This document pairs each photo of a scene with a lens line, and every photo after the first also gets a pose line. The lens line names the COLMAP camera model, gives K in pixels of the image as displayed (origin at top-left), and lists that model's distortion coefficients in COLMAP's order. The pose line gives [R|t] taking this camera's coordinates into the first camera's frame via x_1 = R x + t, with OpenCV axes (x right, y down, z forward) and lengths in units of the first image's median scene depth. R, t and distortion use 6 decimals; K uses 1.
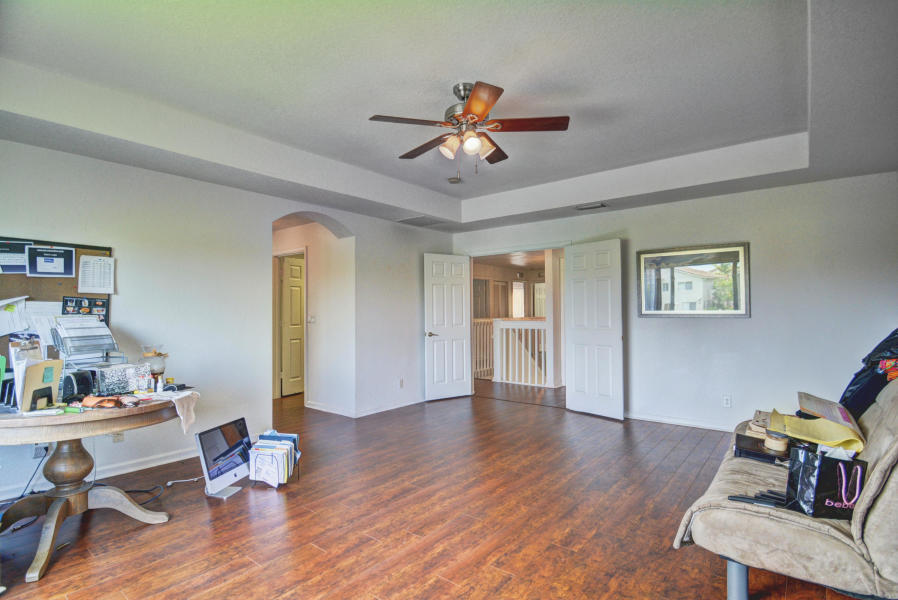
lens RADIAL K [[448.0, 0, 445.3], [0, 448.0, 300.2], [0, 0, 1]] dist [0.004423, 0.000612]
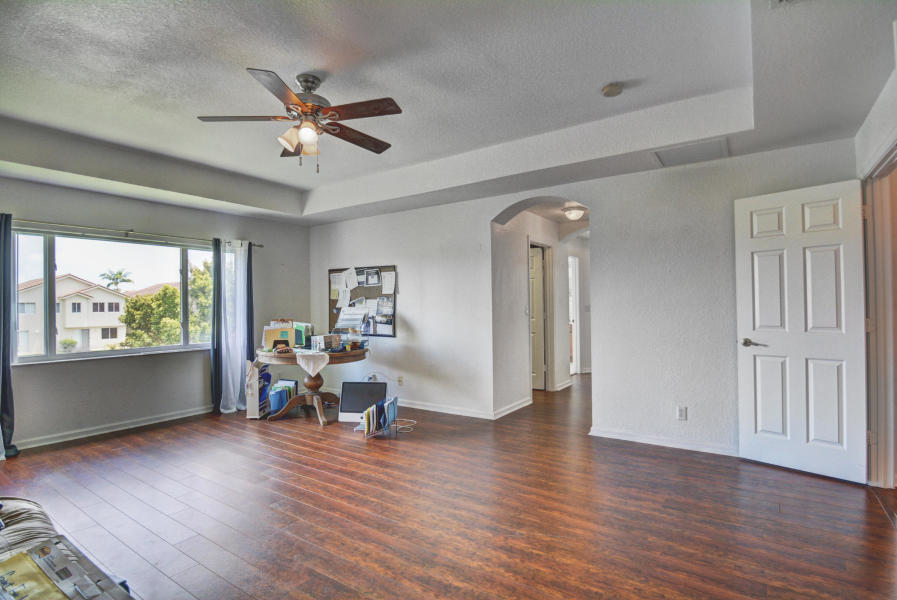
lens RADIAL K [[447.6, 0, 449.1], [0, 447.6, 309.2], [0, 0, 1]] dist [0.004423, 0.000612]
pose [[0.078780, 0.013841, -0.996796, 0.964487], [0.034432, 0.999269, 0.016596, 0.023703], [0.996297, -0.035629, 0.078245, 1.135400]]
